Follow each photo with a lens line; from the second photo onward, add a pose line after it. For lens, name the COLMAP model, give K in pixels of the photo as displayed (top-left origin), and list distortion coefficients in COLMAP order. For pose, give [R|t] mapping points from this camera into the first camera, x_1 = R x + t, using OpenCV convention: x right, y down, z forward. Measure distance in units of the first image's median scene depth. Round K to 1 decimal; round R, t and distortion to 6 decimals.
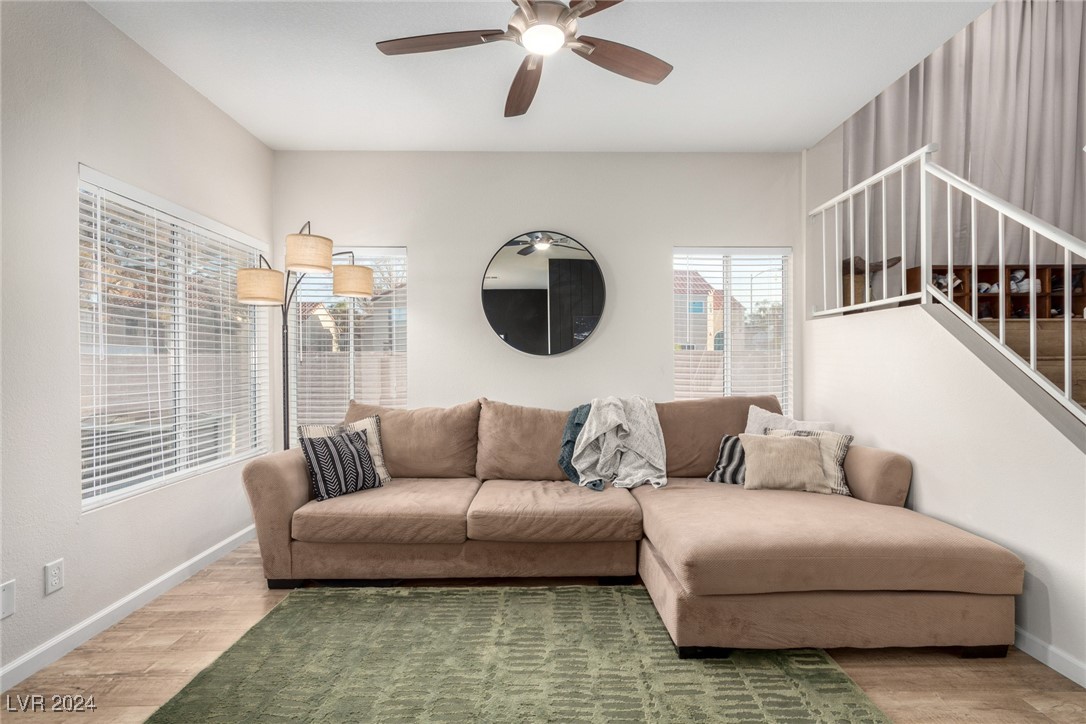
lens RADIAL K [[503.7, 0, 550.2], [0, 503.7, 366.7], [0, 0, 1]] dist [0.006345, -0.000455]
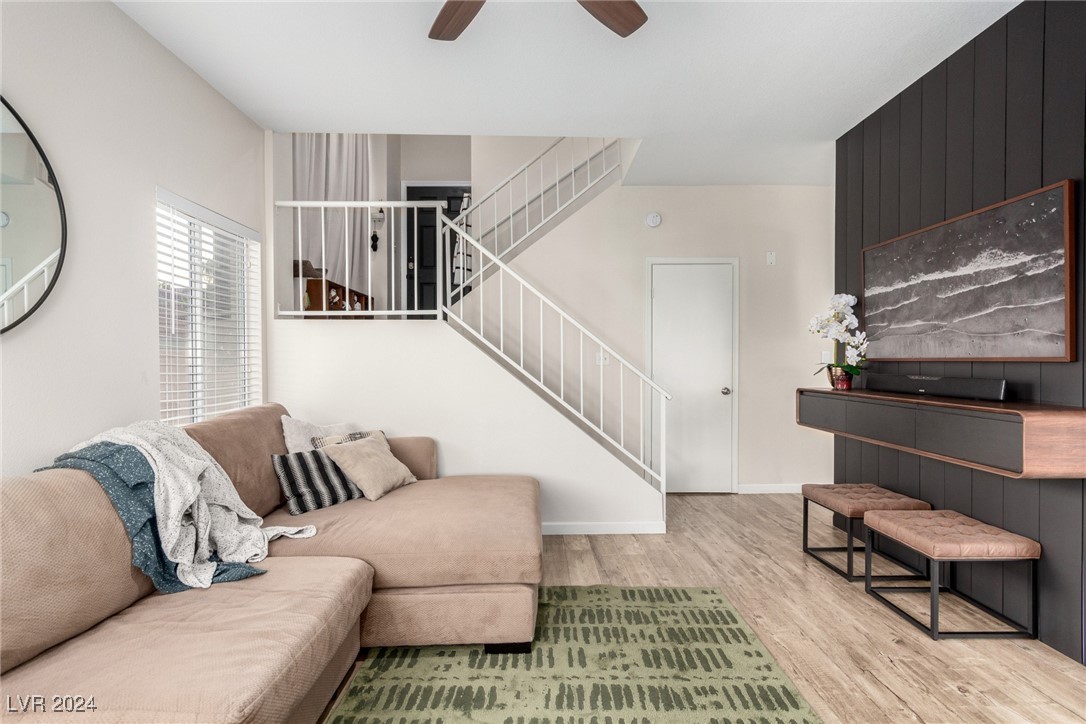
lens RADIAL K [[503.7, 0, 548.7], [0, 503.7, 363.8], [0, 0, 1]] dist [0.006345, -0.000455]
pose [[-0.002021, -0.002042, 0.999996, -0.556611], [0.011420, 0.999933, 0.002065, -0.008275], [-0.999933, 0.011424, -0.001997, 0.695050]]
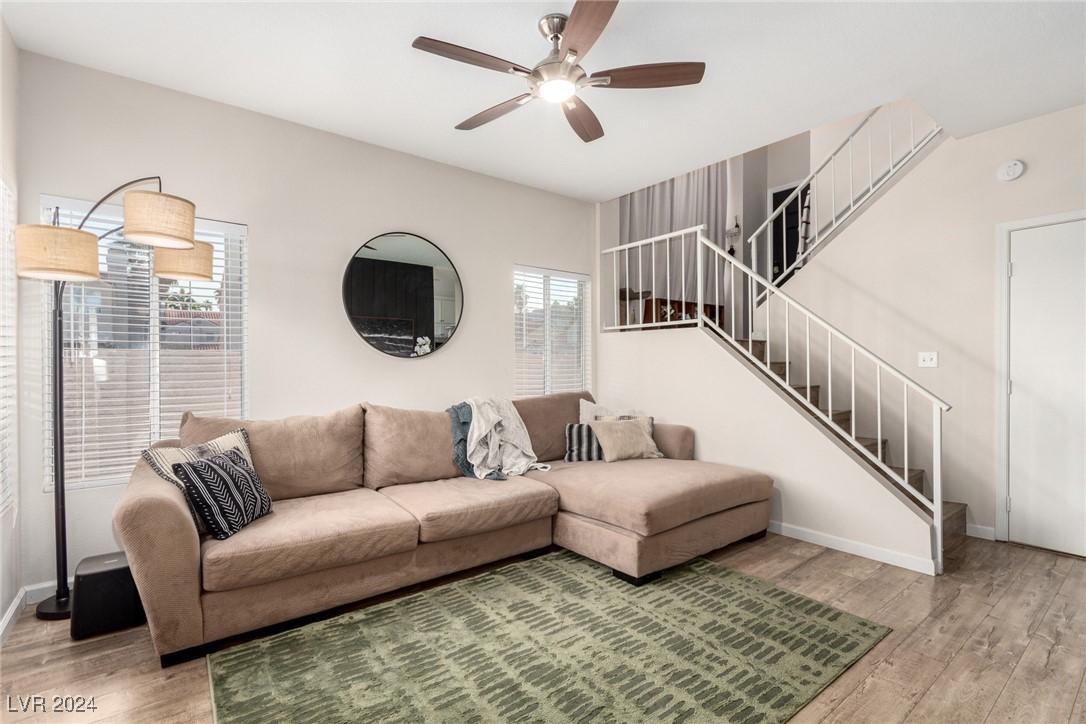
lens RADIAL K [[503.7, 0, 548.6], [0, 503.7, 365.6], [0, 0, 1]] dist [0.006345, -0.000455]
pose [[0.796105, 0.000169, 0.605158, -0.534101], [0.004142, 0.999975, -0.005729, 0.000457], [-0.605144, 0.007067, 0.796085, 0.057025]]
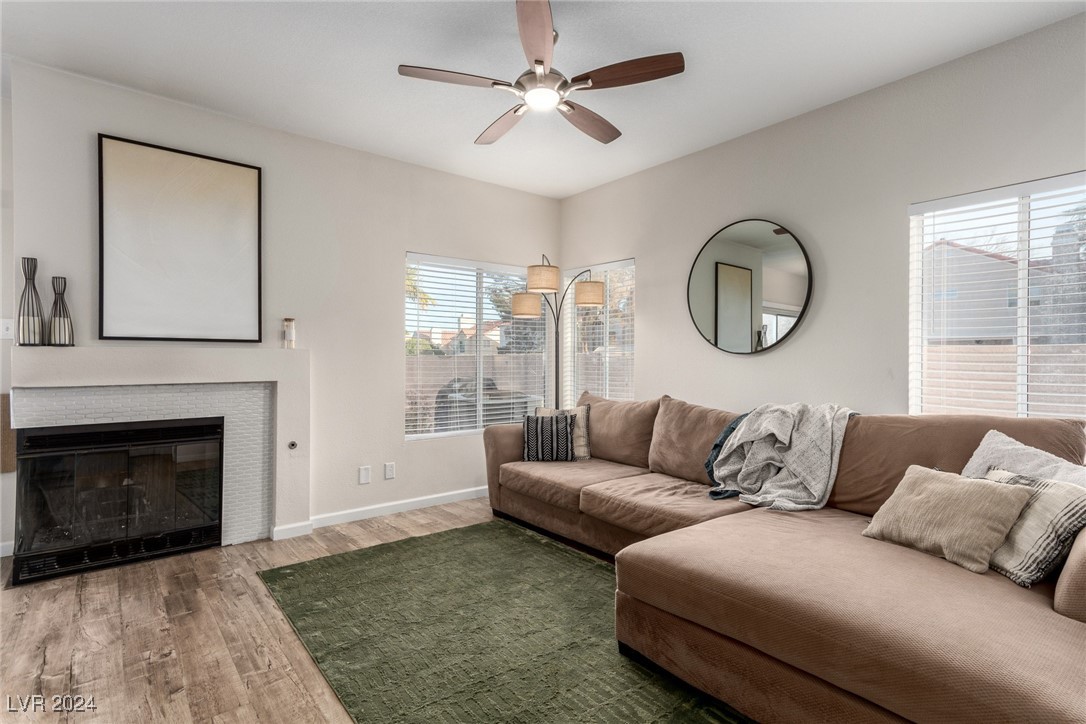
lens RADIAL K [[541.6, 0, 552.8], [0, 541.6, 358.3], [0, 0, 1]] dist [0.016608, 0.002739]
pose [[0.620486, 0.002536, -0.784214, 0.752235], [-0.011112, 0.999923, -0.005559, -0.006814], [0.784139, 0.012164, 0.620466, 0.147342]]
